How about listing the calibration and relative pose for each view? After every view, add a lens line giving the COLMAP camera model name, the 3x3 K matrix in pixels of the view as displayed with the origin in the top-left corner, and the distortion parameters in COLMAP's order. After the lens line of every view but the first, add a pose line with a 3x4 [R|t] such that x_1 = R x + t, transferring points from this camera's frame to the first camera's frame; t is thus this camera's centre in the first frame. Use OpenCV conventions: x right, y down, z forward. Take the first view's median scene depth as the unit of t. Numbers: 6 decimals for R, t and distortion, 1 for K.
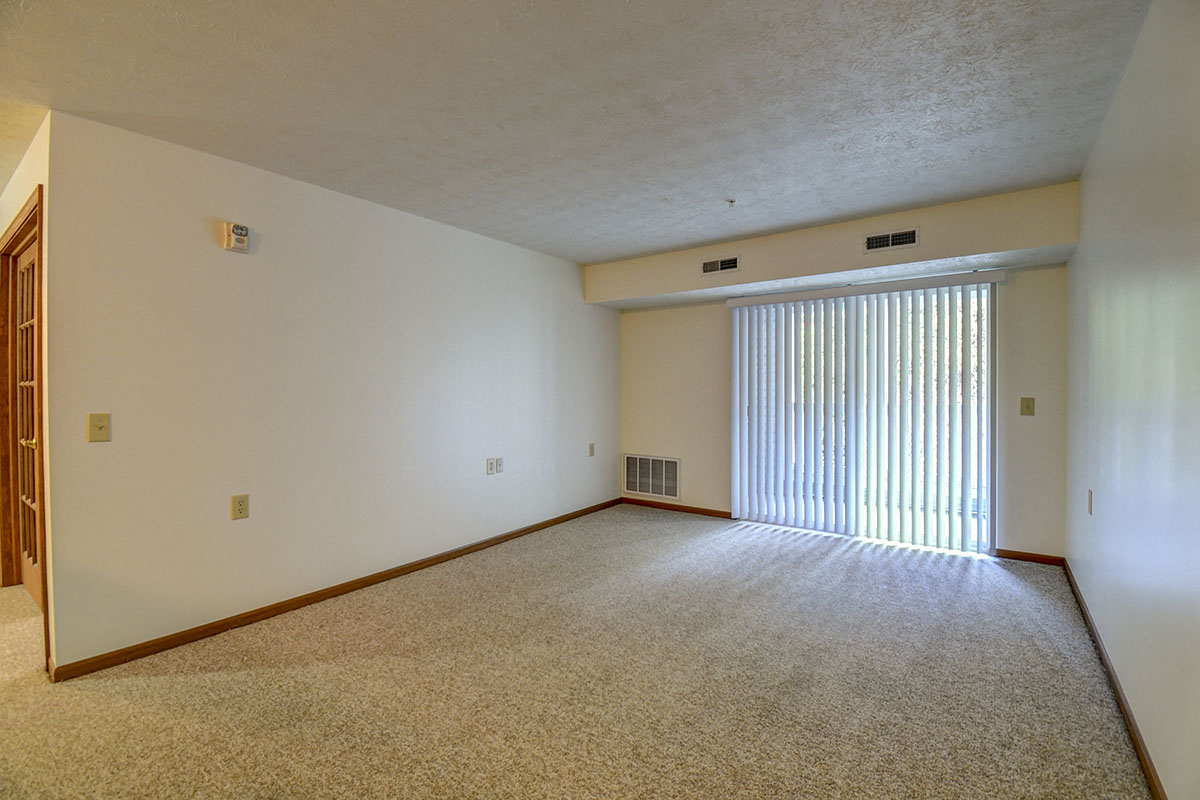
lens RADIAL K [[554.5, 0, 596.2], [0, 554.5, 402.2], [0, 0, 1]] dist [-0.002439, -0.004206]
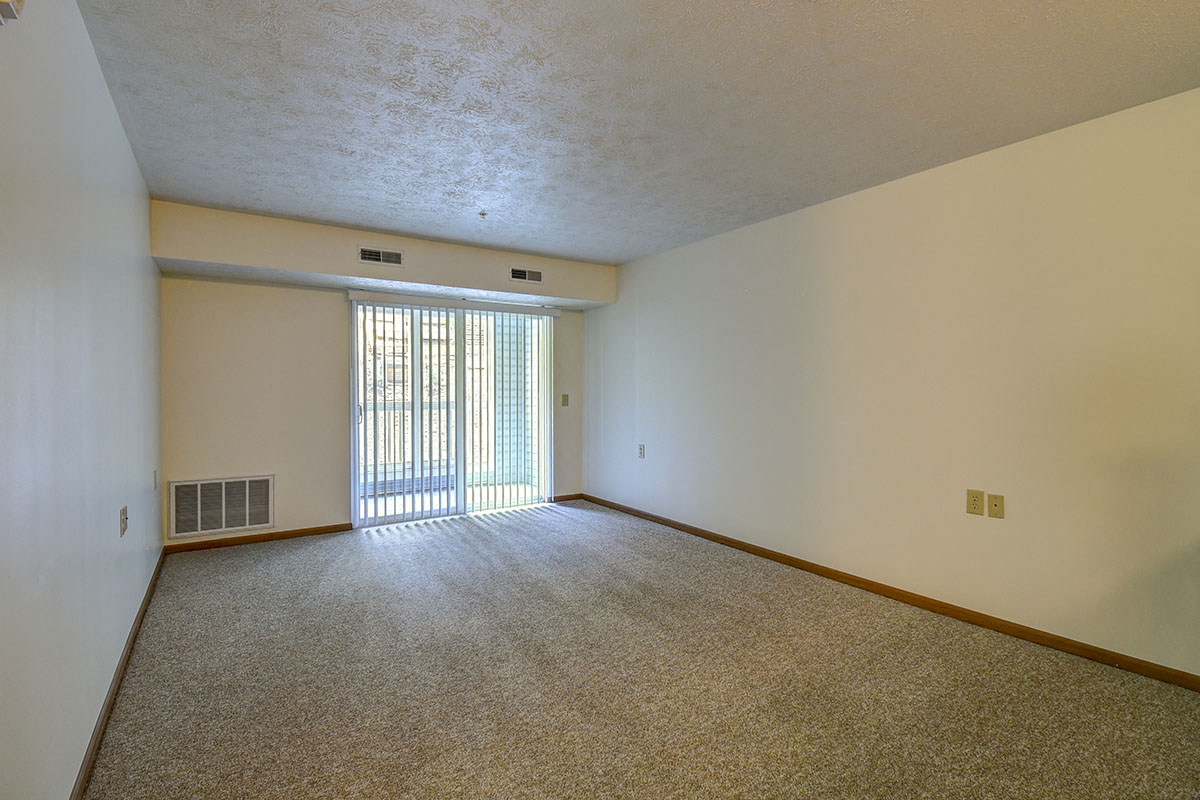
lens RADIAL K [[554.5, 0, 596.9], [0, 554.5, 399.1], [0, 0, 1]] dist [-0.002439, -0.004206]
pose [[0.314654, -0.023402, 0.948918, -0.506859], [0.012540, 0.999711, 0.020496, -0.019663], [-0.949124, 0.005450, 0.314857, 0.332770]]
